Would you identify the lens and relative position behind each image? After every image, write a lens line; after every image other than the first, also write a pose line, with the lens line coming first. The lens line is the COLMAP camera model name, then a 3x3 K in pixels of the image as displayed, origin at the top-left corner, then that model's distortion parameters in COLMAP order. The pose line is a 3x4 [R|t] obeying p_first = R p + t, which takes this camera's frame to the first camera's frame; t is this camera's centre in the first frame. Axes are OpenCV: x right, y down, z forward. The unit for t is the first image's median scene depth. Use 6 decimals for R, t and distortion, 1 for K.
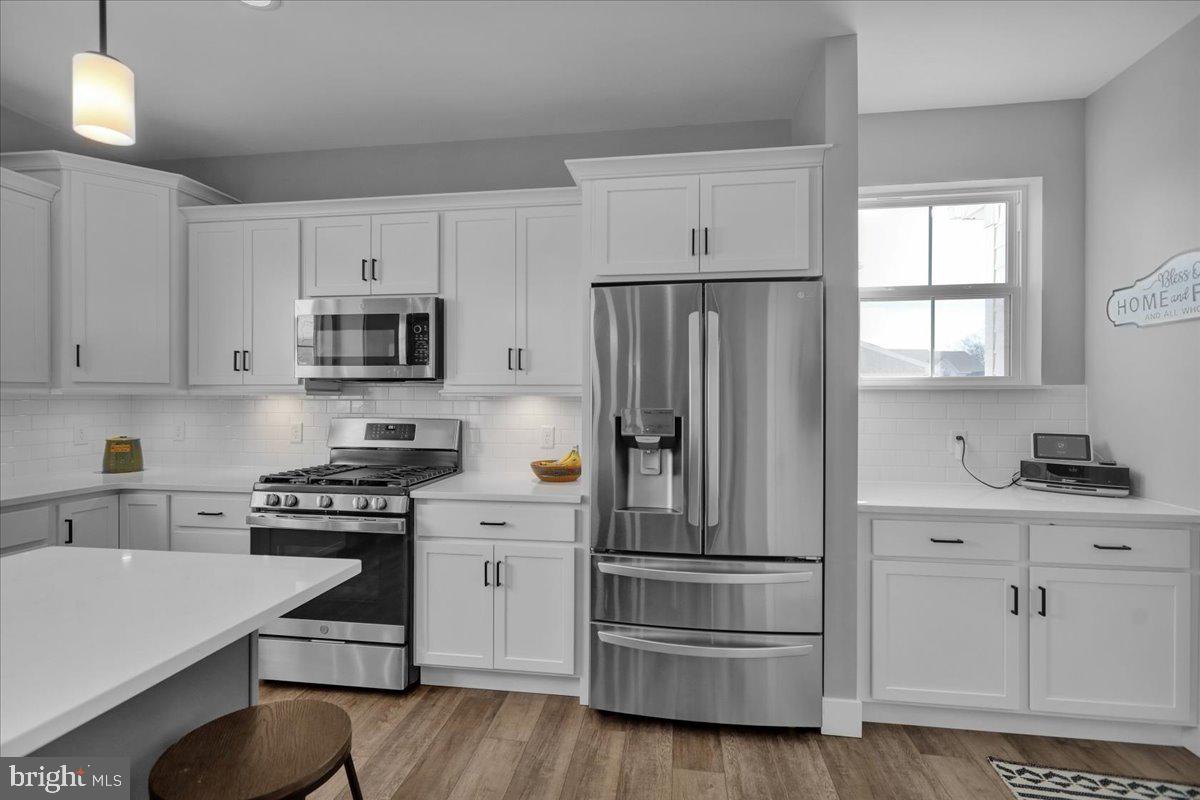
lens RADIAL K [[553.4, 0, 601.5], [0, 553.4, 399.7], [0, 0, 1]] dist [-0.001888, -0.001490]
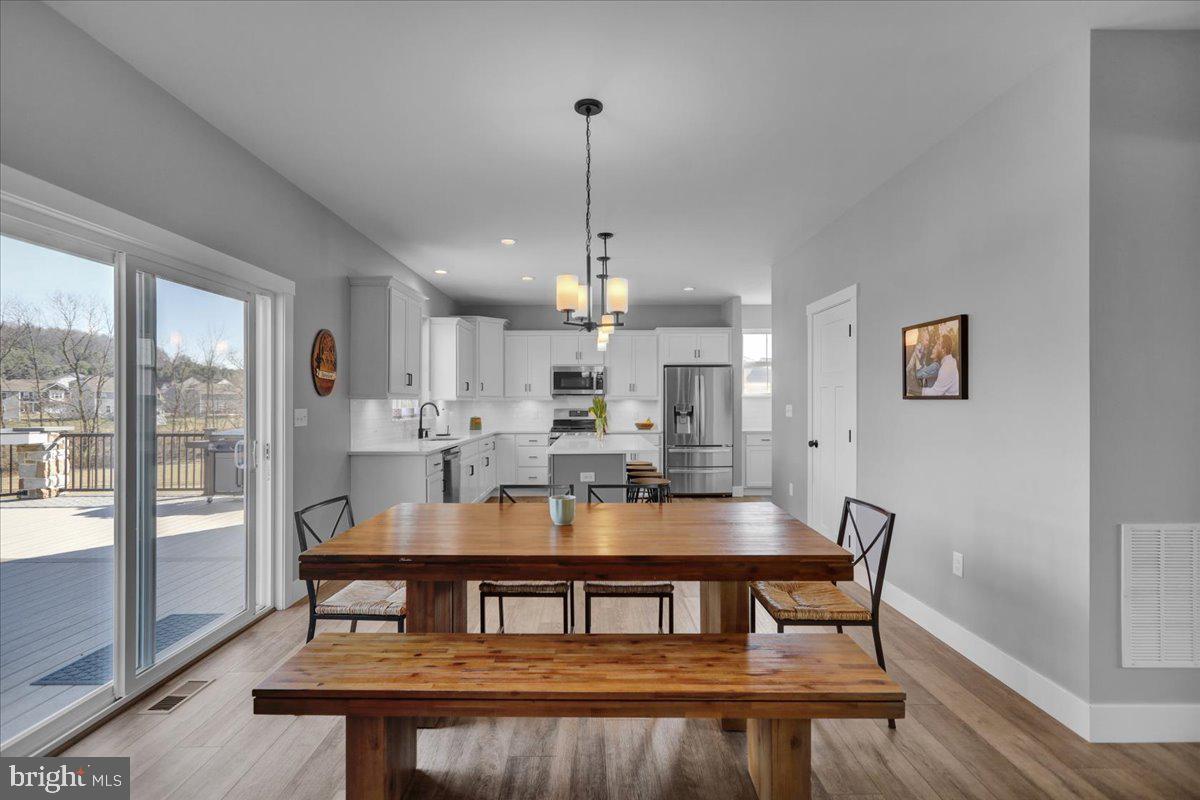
lens RADIAL K [[553.4, 0, 591.9], [0, 553.4, 396.2], [0, 0, 1]] dist [-0.001888, -0.001490]
pose [[0.990398, -0.004227, 0.138178, -0.859635], [0.005706, 0.999931, -0.010309, 0.002366], [-0.138125, 0.010998, 0.990354, -2.091542]]
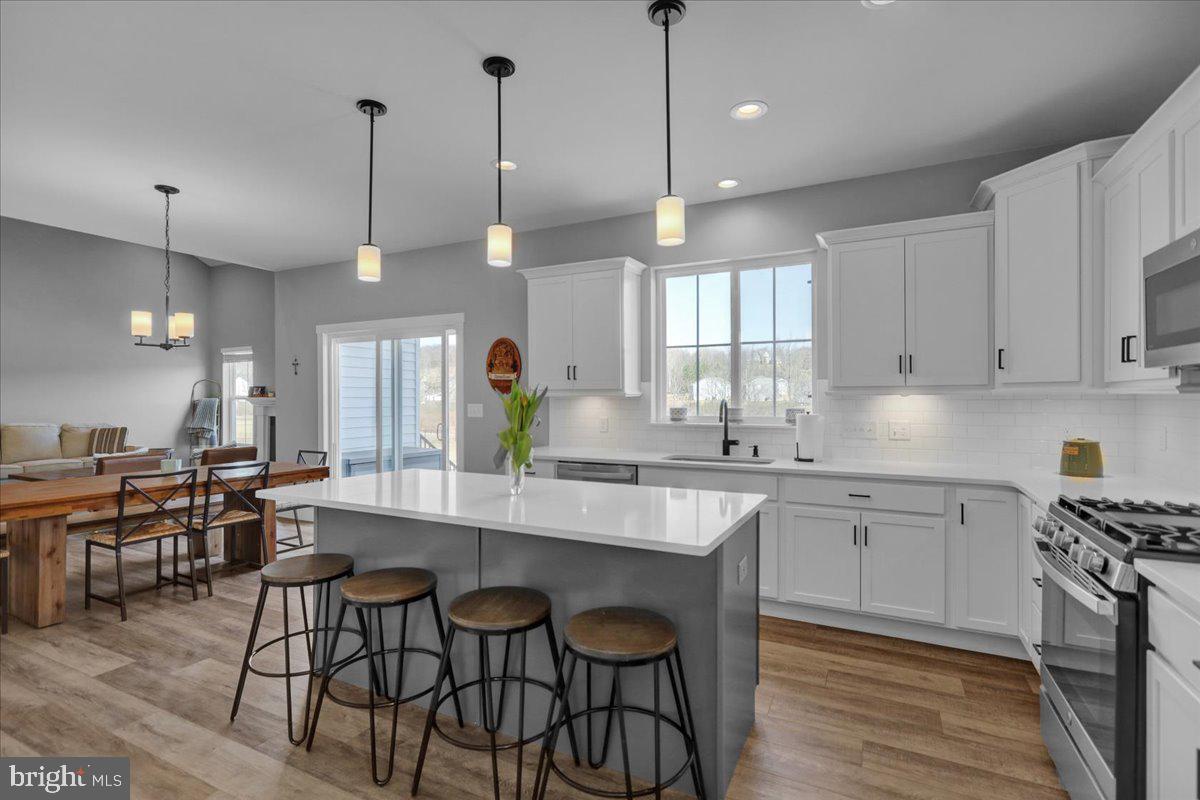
lens RADIAL K [[553.4, 0, 578.6], [0, 553.4, 400.8], [0, 0, 1]] dist [-0.001888, -0.001490]
pose [[-0.334167, 0.008056, -0.942479, 0.389827], [0.002437, 0.999968, 0.007683, -0.009057], [0.942511, 0.000270, -0.334176, 0.637338]]
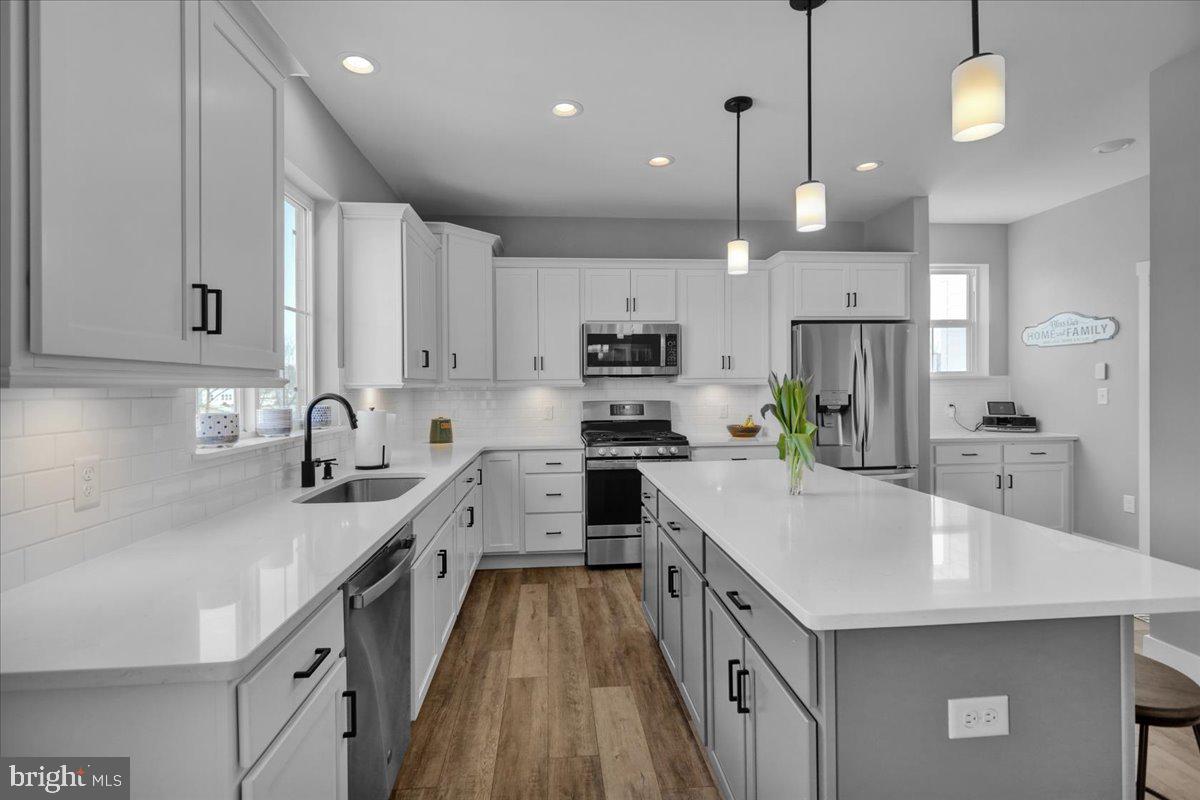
lens RADIAL K [[553.4, 0, 594.7], [0, 553.4, 390.4], [0, 0, 1]] dist [-0.001888, -0.001490]
pose [[0.974553, -0.013837, 0.223732, -1.004942], [0.013176, 0.999903, 0.004448, -0.003462], [-0.223772, -0.001387, 0.974641, -0.568882]]
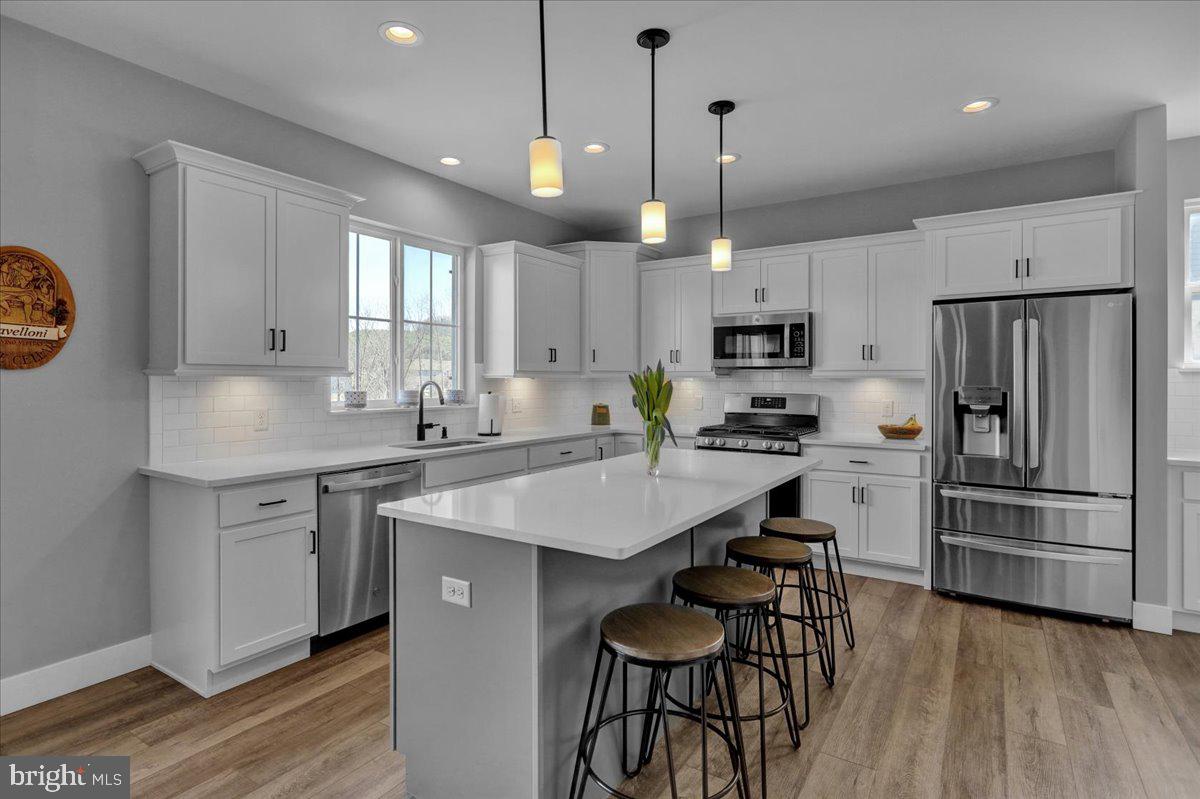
lens RADIAL K [[610.8, 0, 592.2], [0, 610.8, 379.7], [0, 0, 1]] dist [0.004402, 0.000759]
pose [[0.903179, -0.001938, -0.429261, -0.134205], [0.000964, 0.999996, -0.002486, 0.001207], [0.429264, 0.001832, 0.903177, -0.823618]]
